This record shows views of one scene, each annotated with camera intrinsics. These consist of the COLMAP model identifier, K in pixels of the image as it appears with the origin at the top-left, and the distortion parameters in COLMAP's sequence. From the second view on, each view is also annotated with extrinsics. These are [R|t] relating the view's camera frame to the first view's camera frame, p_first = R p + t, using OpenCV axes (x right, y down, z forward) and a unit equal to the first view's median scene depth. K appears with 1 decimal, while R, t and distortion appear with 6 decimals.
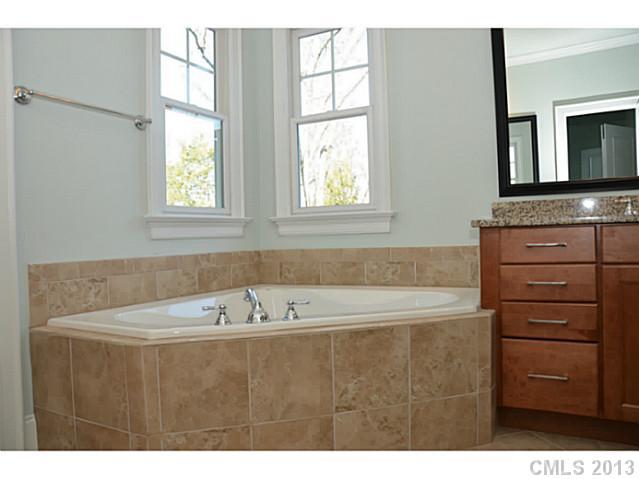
lens RADIAL K [[523.0, 0, 319.5], [0, 523.0, 238.4], [0, 0, 1]] dist [-0.040249, 0.015717]
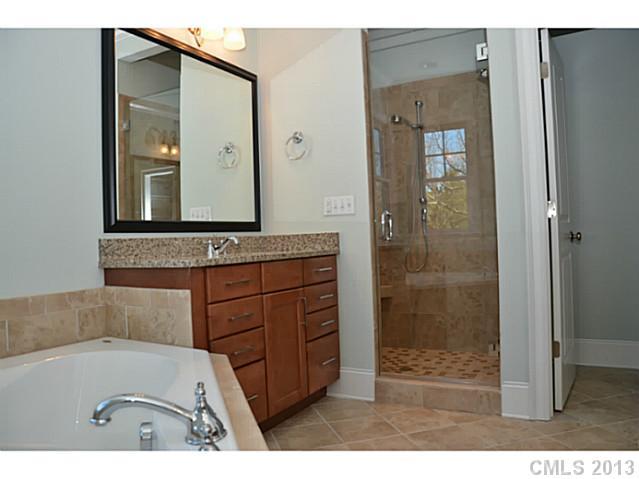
lens RADIAL K [[523.0, 0, 319.9], [0, 523.0, 238.4], [0, 0, 1]] dist [-0.040249, 0.015717]
pose [[0.002216, 0.028313, 0.999597, -0.548577], [0.032496, 0.999069, -0.028370, -0.033907], [-0.999469, 0.032546, 0.001294, 0.650253]]
